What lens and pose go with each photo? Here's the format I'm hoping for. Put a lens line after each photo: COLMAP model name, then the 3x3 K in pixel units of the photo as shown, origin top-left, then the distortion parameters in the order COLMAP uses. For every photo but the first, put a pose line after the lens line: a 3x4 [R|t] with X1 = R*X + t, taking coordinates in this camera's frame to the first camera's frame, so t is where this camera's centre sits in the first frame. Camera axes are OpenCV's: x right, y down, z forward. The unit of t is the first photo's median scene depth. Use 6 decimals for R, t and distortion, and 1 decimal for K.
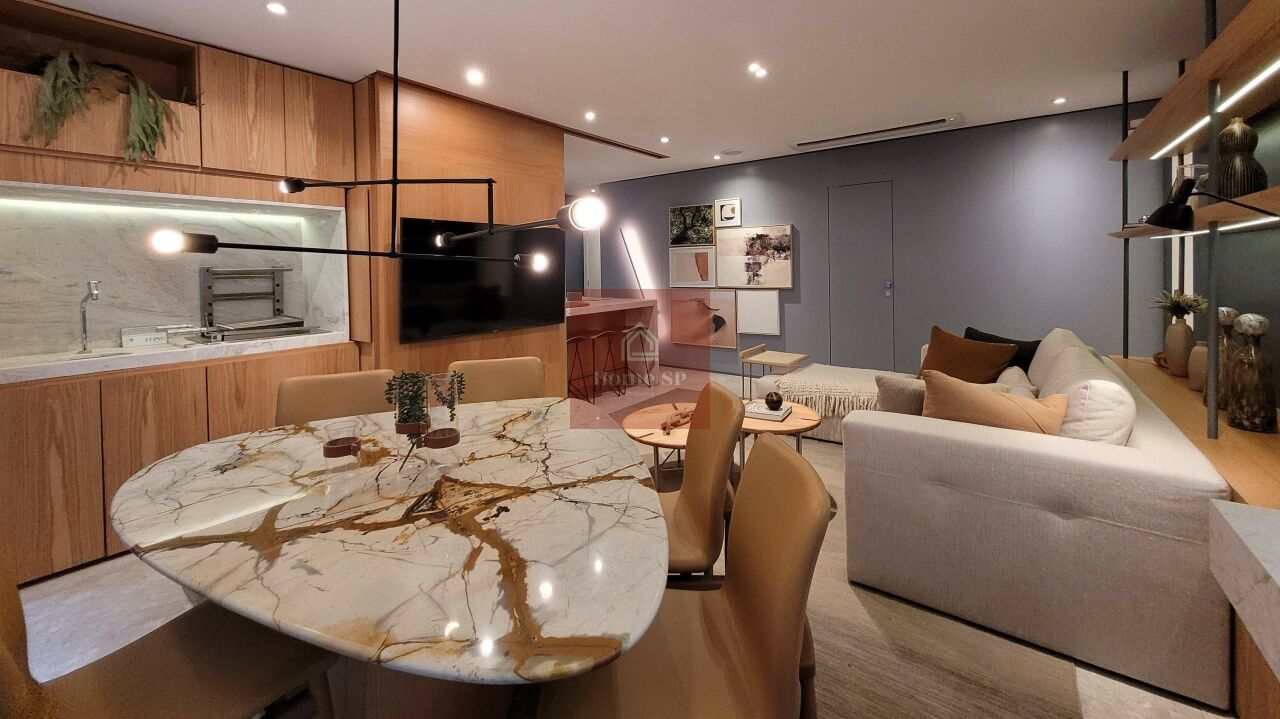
lens RADIAL K [[492.9, 0, 642.5], [0, 492.9, 274.2], [0, 0, 1]] dist [-0.003867, -0.000559]
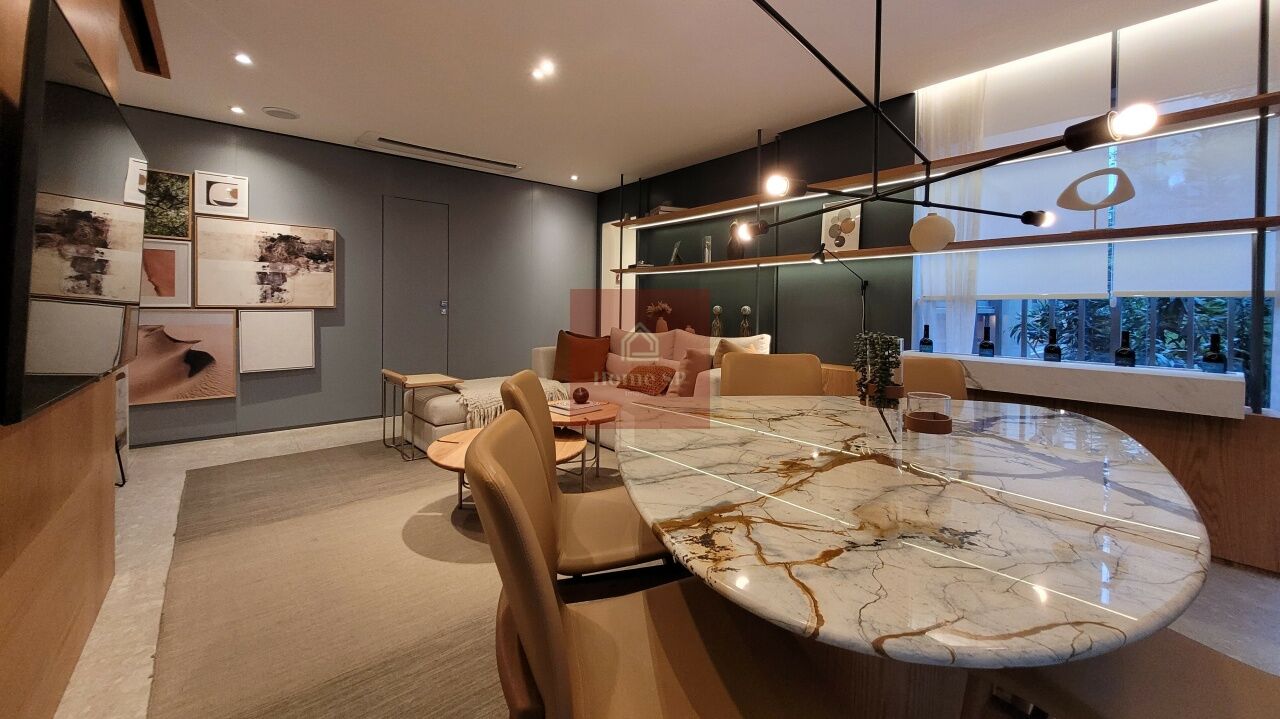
lens RADIAL K [[495.8, 0, 638.8], [0, 495.8, 315.3], [0, 0, 1]] dist [-0.004251, -0.000169]
pose [[0.228065, 0.002631, 0.973642, -0.576312], [0.000402, 0.999996, -0.002796, 0.066738], [-0.973646, 0.001029, 0.228063, 0.487961]]
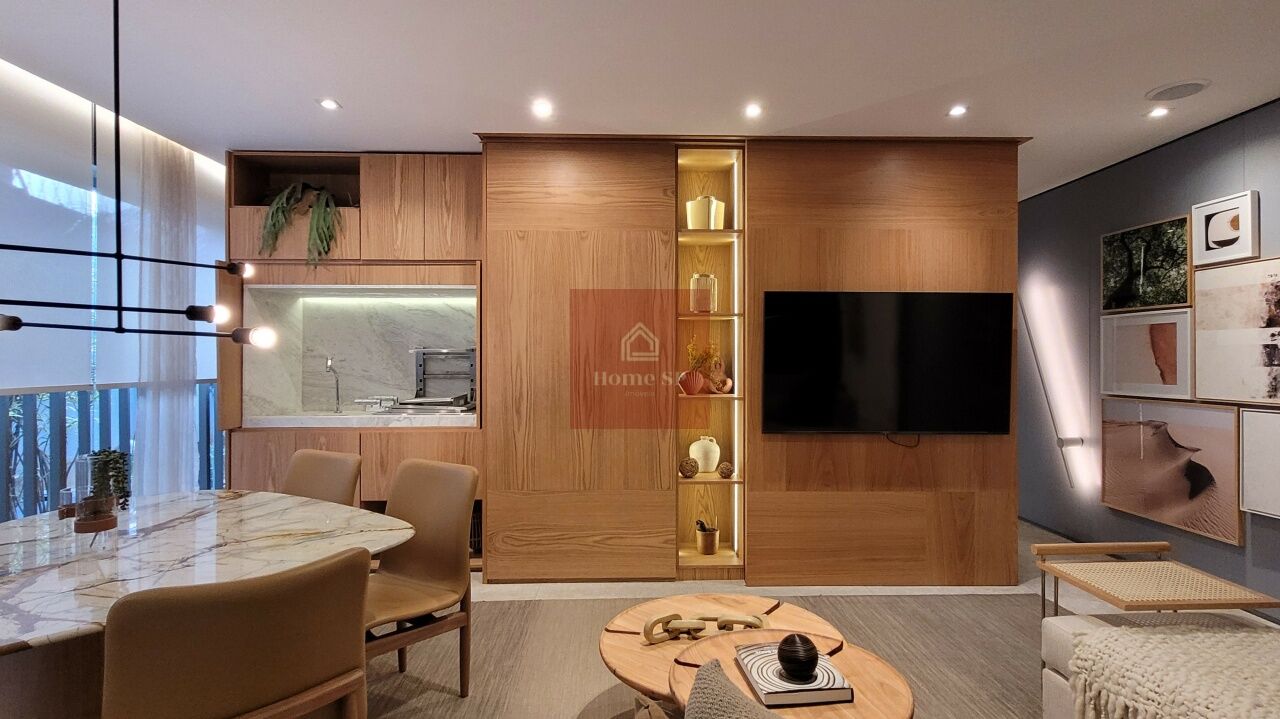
lens RADIAL K [[625.3, 0, 640.2], [0, 625.3, 361.0], [0, 0, 1]] dist [0.005158, -0.005993]
pose [[0.627336, 0.019079, -0.778515, 0.464760], [-0.021249, 0.999747, 0.007378, -0.003833], [0.778459, 0.011914, 0.627583, 0.417113]]
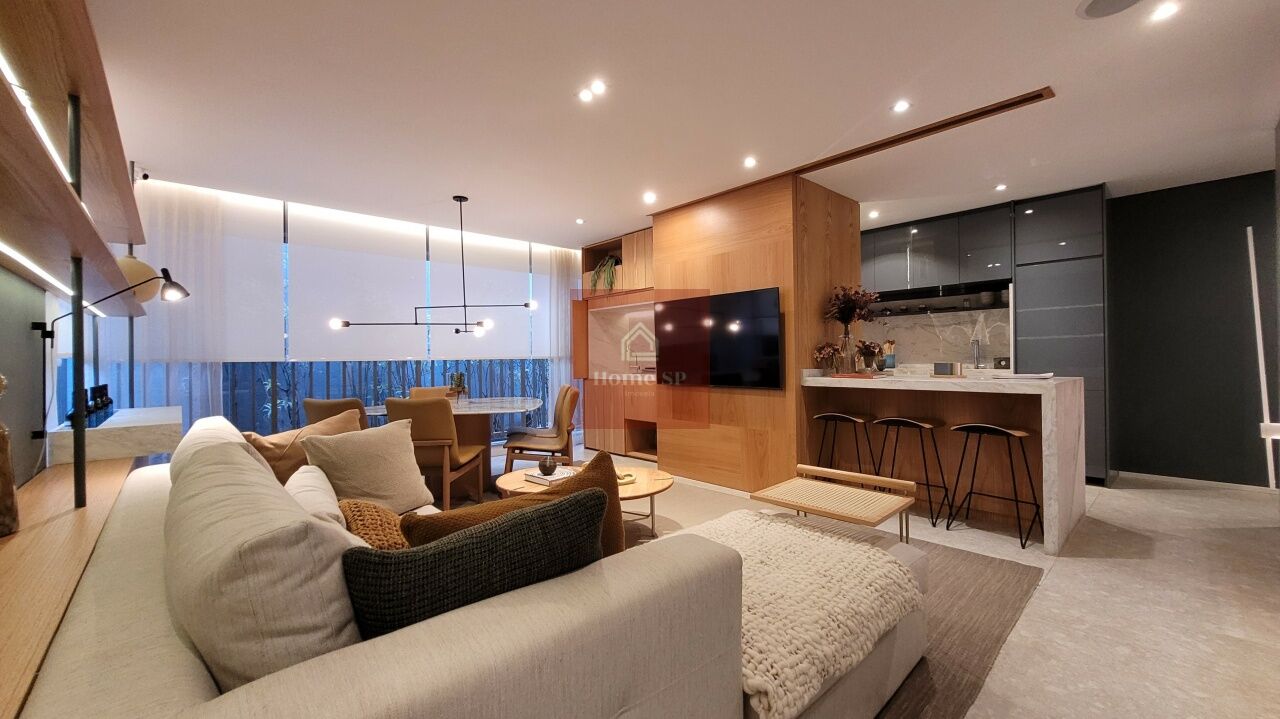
lens RADIAL K [[495.8, 0, 638.7], [0, 495.8, 357.8], [0, 0, 1]] dist [-0.004251, -0.000169]
pose [[-0.171887, 0.017366, -0.984964, 0.898399], [-0.000151, 0.999844, 0.017654, 0.026192], [0.985117, 0.003183, -0.171858, 1.021318]]
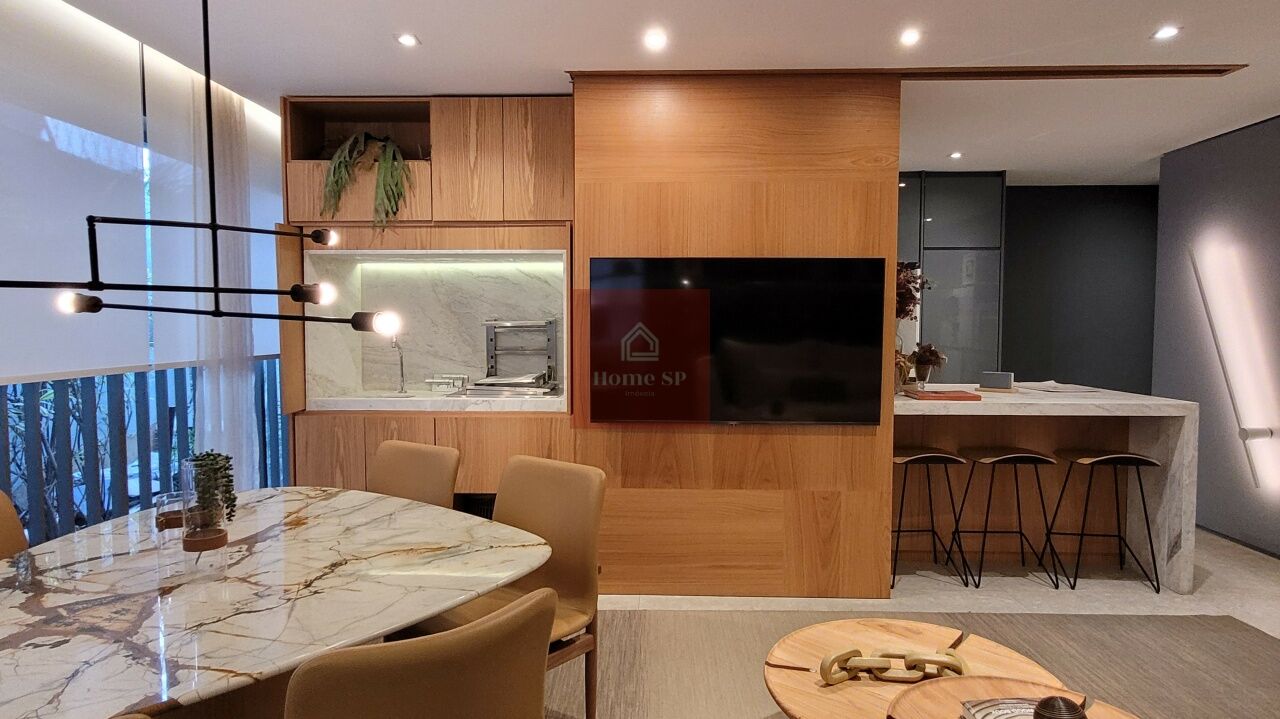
lens RADIAL K [[690.3, 0, 643.0], [0, 690.3, 361.0], [0, 0, 1]] dist [-0.003048, 0.005880]
pose [[0.583198, 0.063053, -0.809879, 0.366667], [-0.022818, 0.997861, 0.061257, -0.019586], [0.812010, -0.017245, 0.583389, 0.365832]]
